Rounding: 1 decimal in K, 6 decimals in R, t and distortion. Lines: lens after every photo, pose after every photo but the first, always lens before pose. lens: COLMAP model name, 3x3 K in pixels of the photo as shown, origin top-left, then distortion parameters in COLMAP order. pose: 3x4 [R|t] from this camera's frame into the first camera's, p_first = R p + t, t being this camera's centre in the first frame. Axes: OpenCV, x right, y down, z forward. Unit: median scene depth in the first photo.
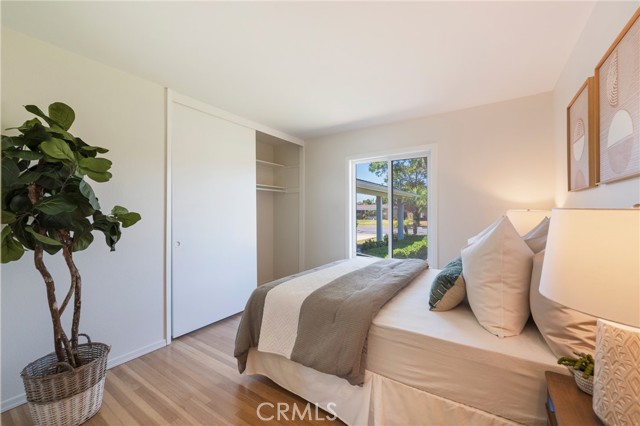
lens RADIAL K [[260.4, 0, 320.7], [0, 260.4, 213.1], [0, 0, 1]] dist [-0.004608, -0.001767]
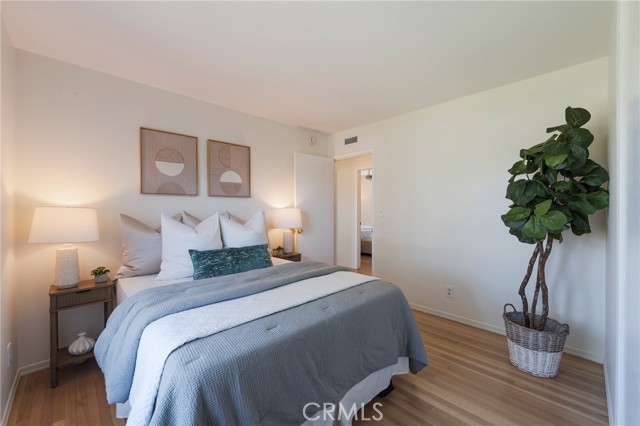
lens RADIAL K [[260.4, 0, 321.8], [0, 260.4, 215.9], [0, 0, 1]] dist [-0.004608, -0.001767]
pose [[-0.976200, -0.002977, 0.216853, -0.182369], [-0.001734, 0.999981, 0.005921, 0.018312], [-0.216866, 0.005404, -0.976186, 2.088003]]
